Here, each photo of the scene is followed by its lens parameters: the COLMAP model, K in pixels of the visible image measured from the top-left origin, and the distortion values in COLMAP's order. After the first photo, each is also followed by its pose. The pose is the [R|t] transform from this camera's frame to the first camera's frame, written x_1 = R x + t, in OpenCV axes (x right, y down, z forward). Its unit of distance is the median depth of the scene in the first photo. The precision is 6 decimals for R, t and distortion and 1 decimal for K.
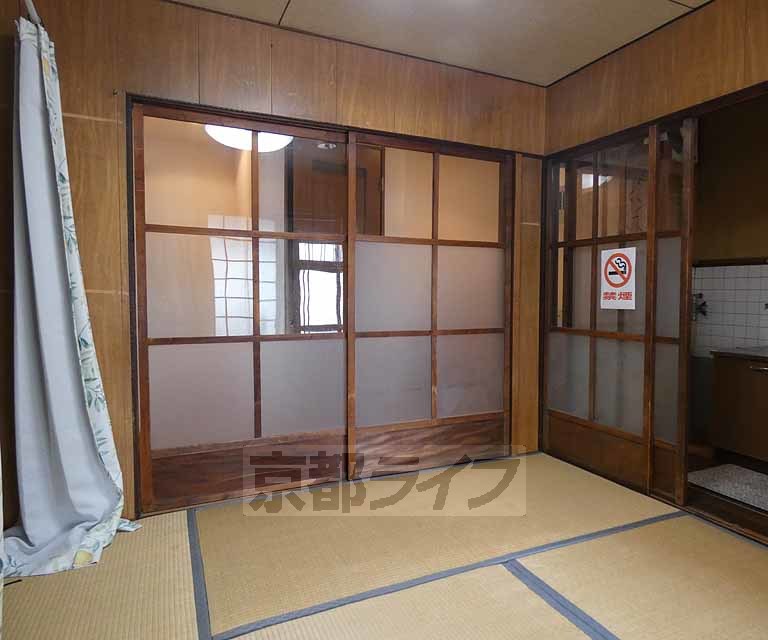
lens RADIAL K [[518.4, 0, 399.0], [0, 518.4, 318.0], [0, 0, 1]] dist [0.001521, 0.001828]
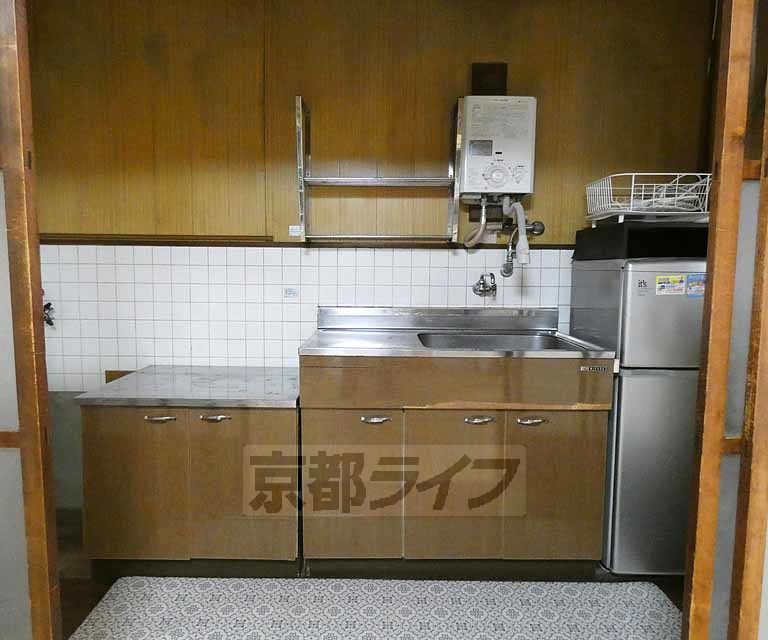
lens RADIAL K [[518.4, 0, 399.0], [0, 518.4, 318.0], [0, 0, 1]] dist [0.001521, 0.001828]
pose [[0.409843, -0.062168, 0.910035, 0.257528], [0.042634, 0.997890, 0.048970, -0.037059], [-0.911159, 0.018728, 0.411629, 0.483924]]
